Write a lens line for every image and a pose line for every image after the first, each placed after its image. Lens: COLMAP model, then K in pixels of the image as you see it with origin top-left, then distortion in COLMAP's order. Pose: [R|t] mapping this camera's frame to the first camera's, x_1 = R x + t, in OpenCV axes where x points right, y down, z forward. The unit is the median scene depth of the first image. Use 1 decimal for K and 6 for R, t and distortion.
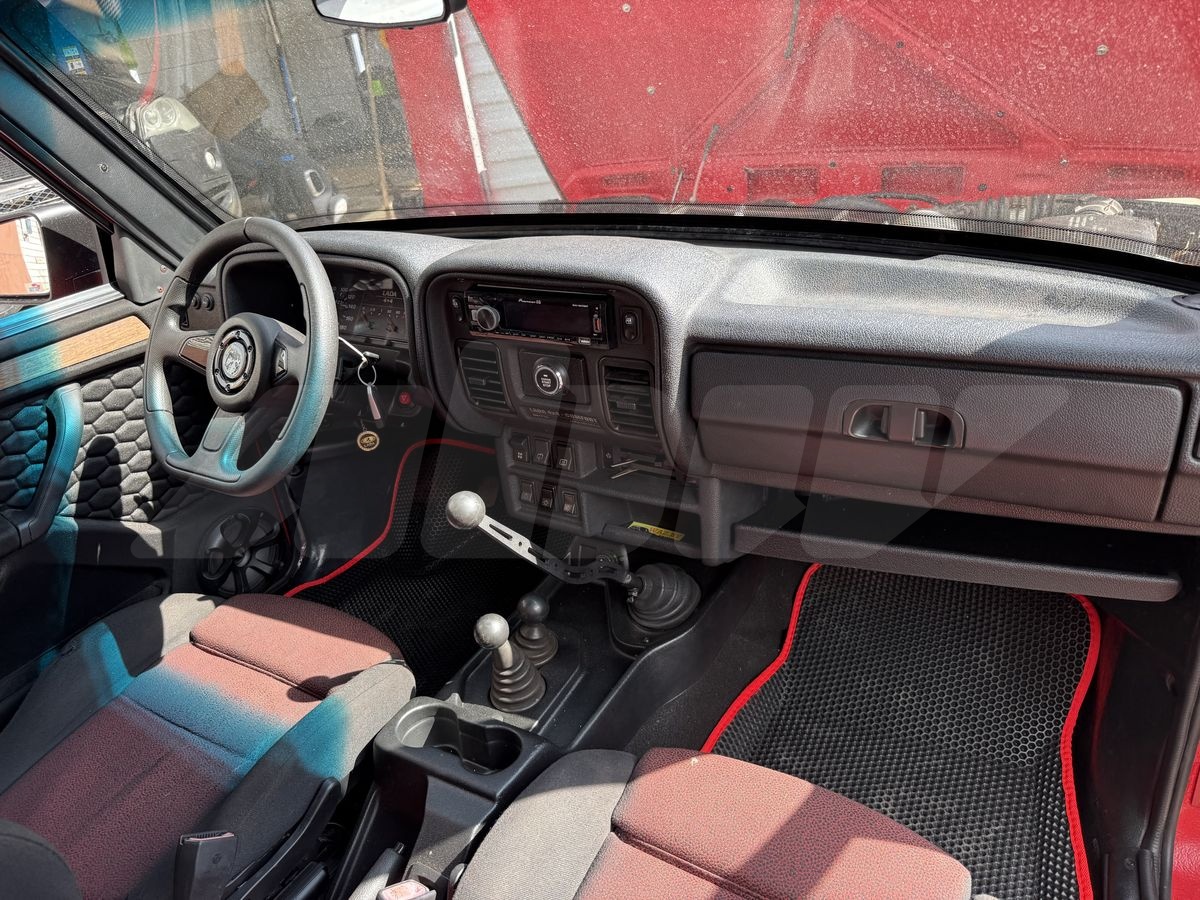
lens RADIAL K [[850.6, 0, 603.9], [0, 850.6, 449.3], [0, 0, 1]] dist [0.056465, -0.090139]
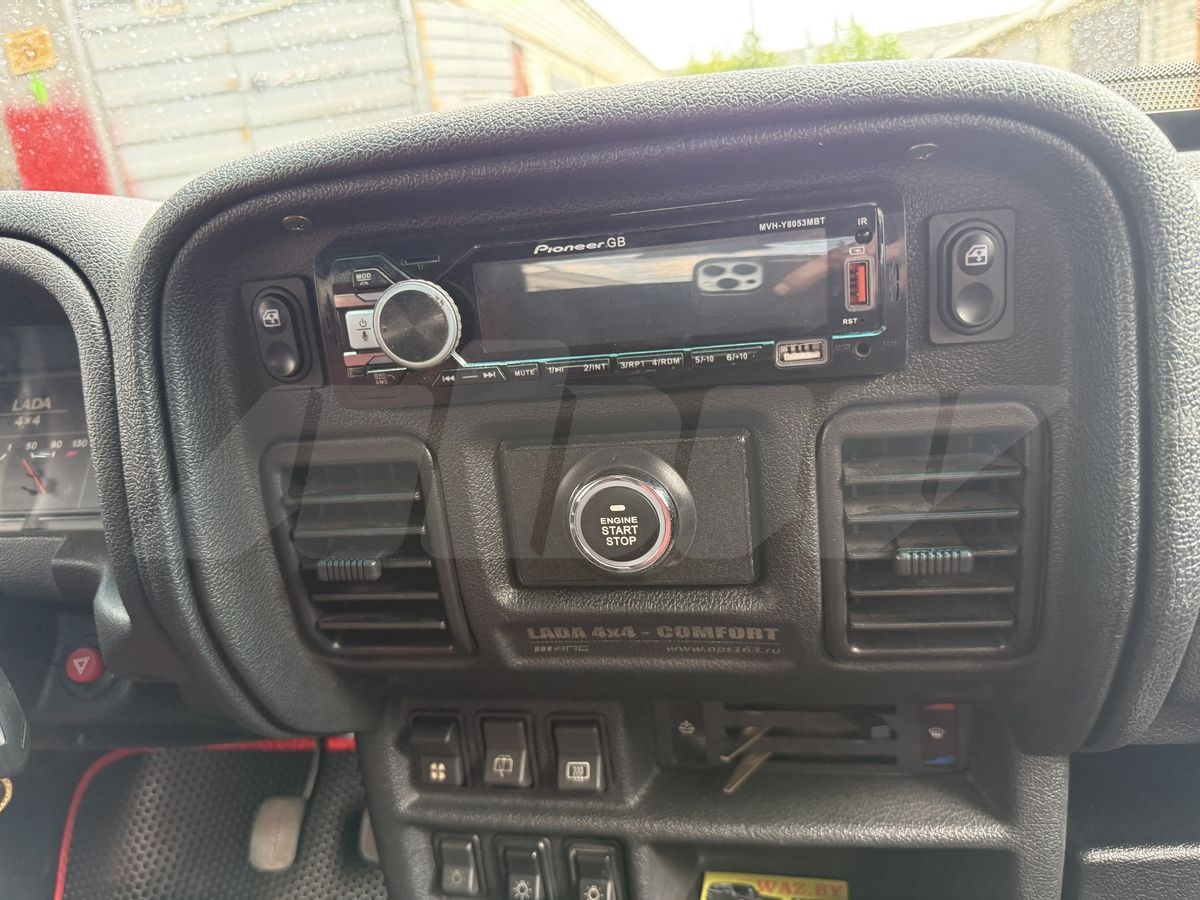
lens RADIAL K [[850.6, 0, 603.9], [0, 850.6, 449.3], [0, 0, 1]] dist [0.056465, -0.090139]
pose [[0.939223, -0.082921, 0.333143, -0.141945], [0.164130, 0.960765, -0.223590, -0.032501], [-0.301531, 0.264680, 0.915982, 0.591267]]
